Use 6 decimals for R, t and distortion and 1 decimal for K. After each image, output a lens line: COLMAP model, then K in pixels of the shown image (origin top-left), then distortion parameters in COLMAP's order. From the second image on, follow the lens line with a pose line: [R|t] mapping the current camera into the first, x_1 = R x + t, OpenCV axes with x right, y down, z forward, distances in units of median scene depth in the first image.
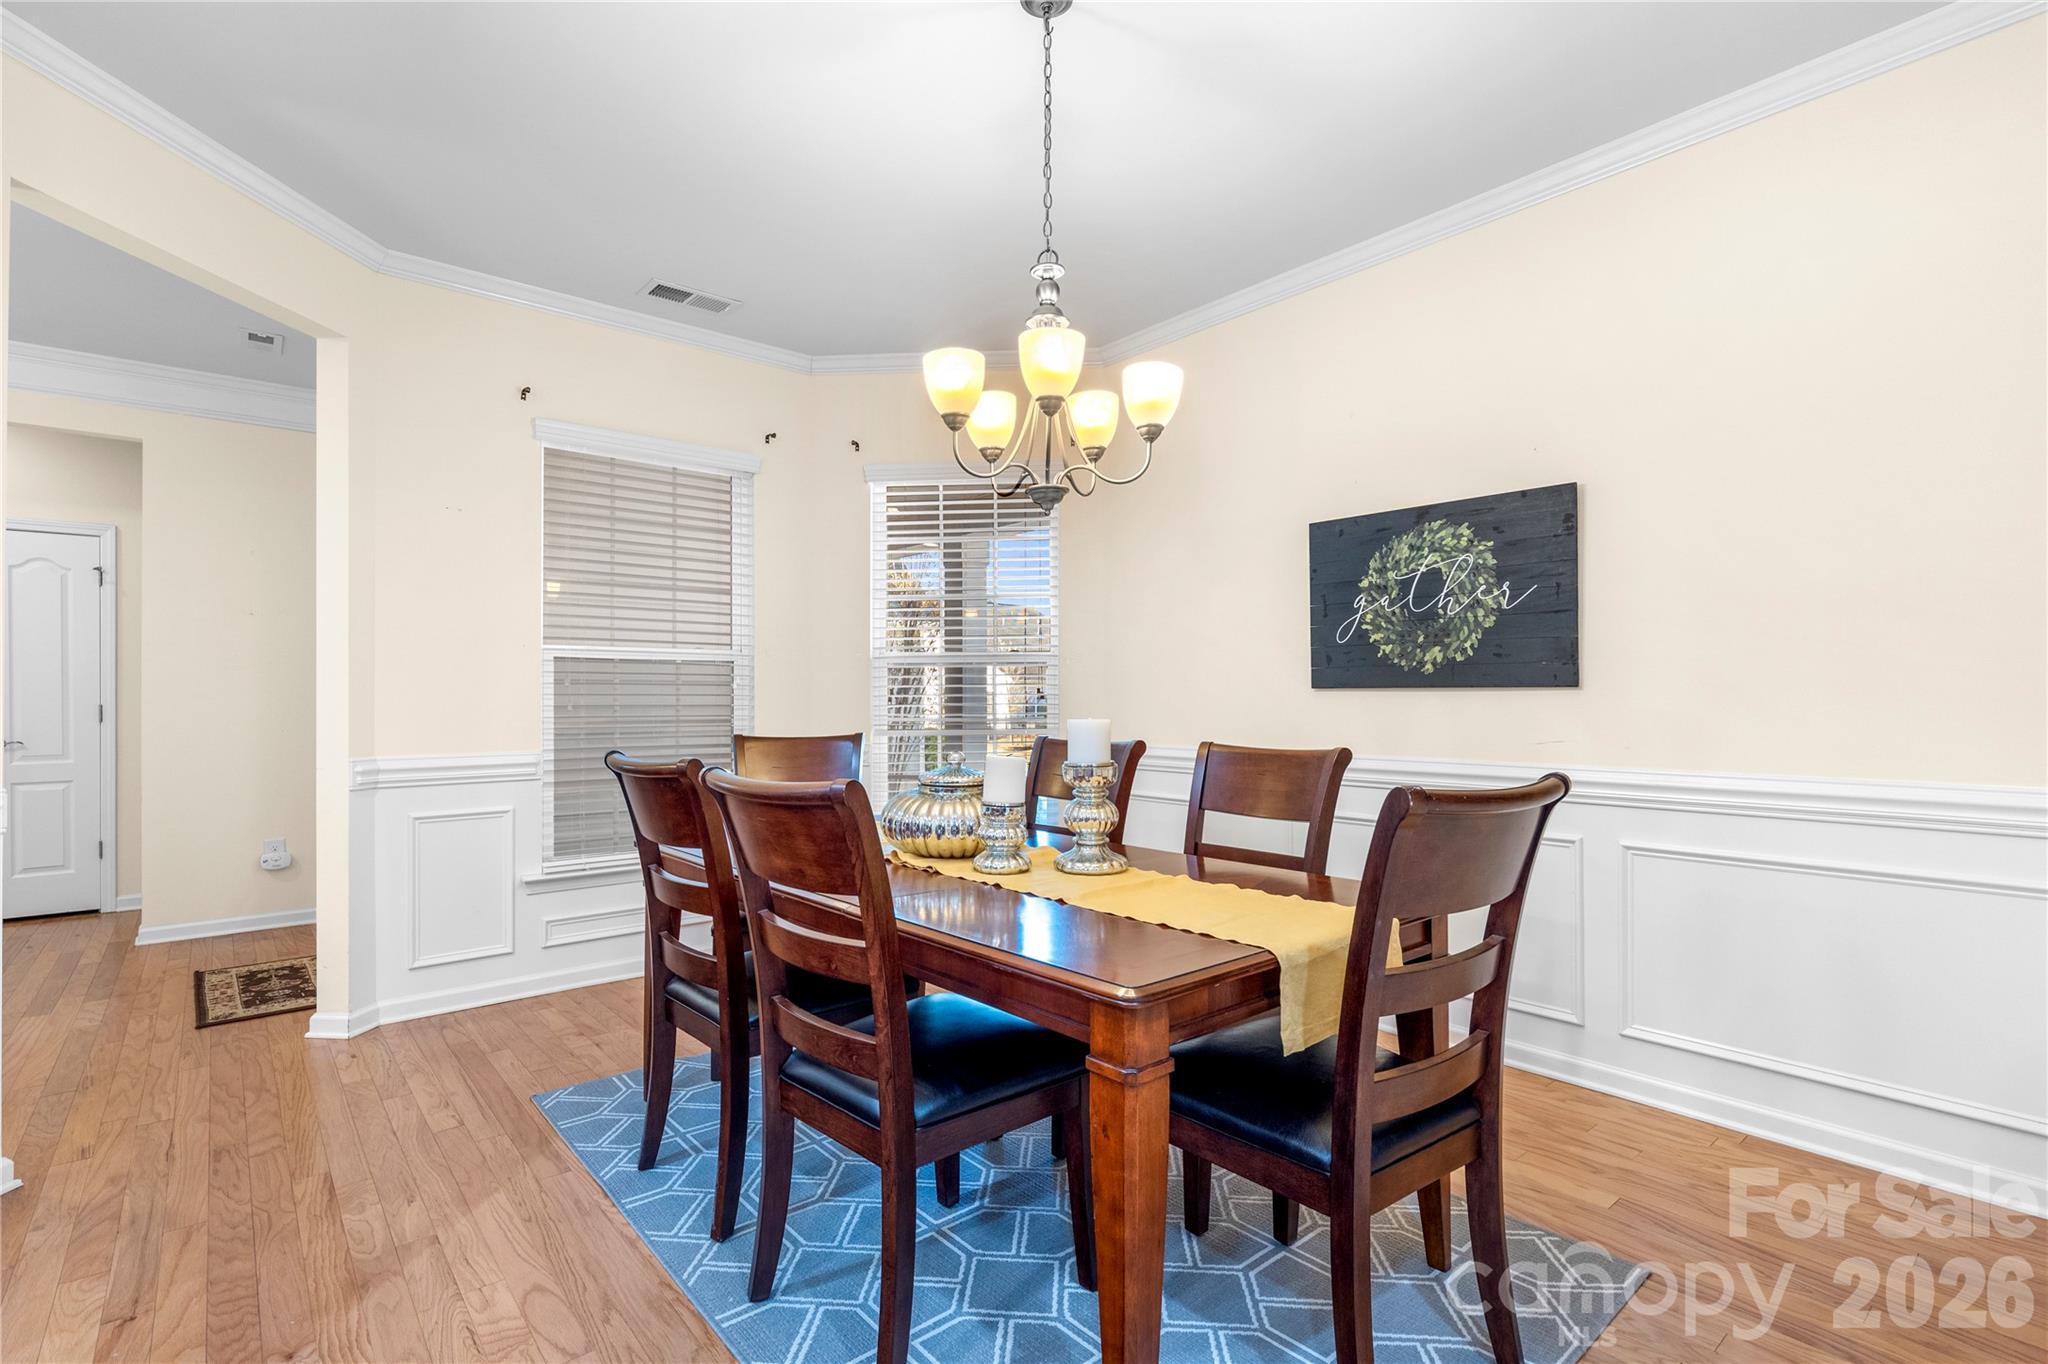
lens RADIAL K [[968.9, 0, 1024.0], [0, 968.9, 693.8], [0, 0, 1]] dist [-0.001254, -0.000298]
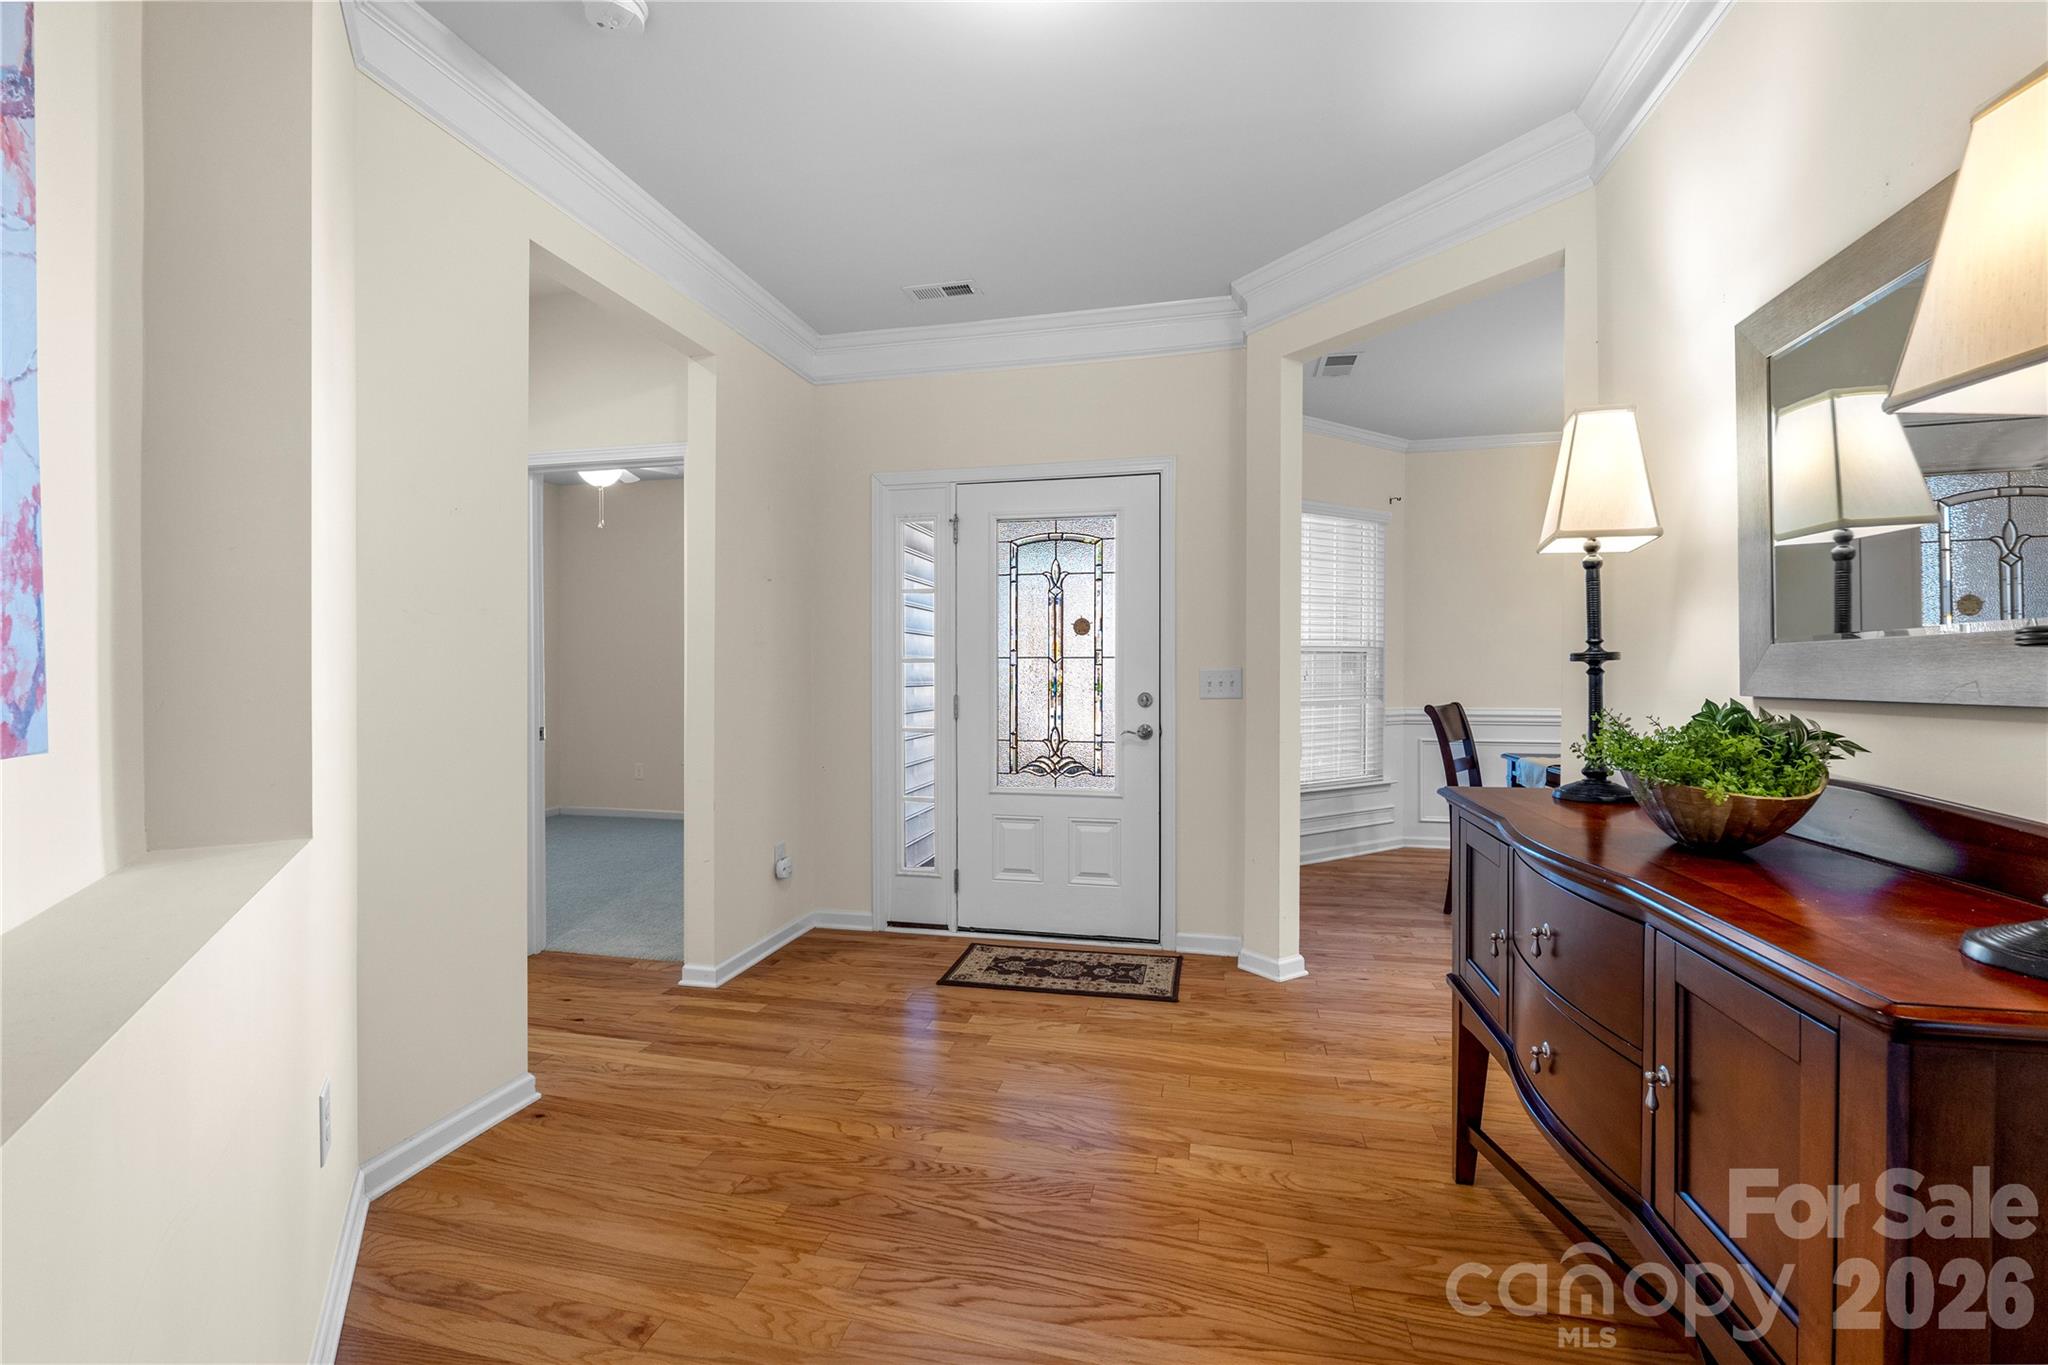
lens RADIAL K [[855.3, 0, 1018.5], [0, 855.3, 679.9], [0, 0, 1]] dist [0.000376, 0.000007]
pose [[0.803940, 0.002500, 0.594705, -1.420205], [-0.008375, 0.999940, 0.007118, -0.006210], [-0.594651, -0.010703, 0.803912, 0.335745]]
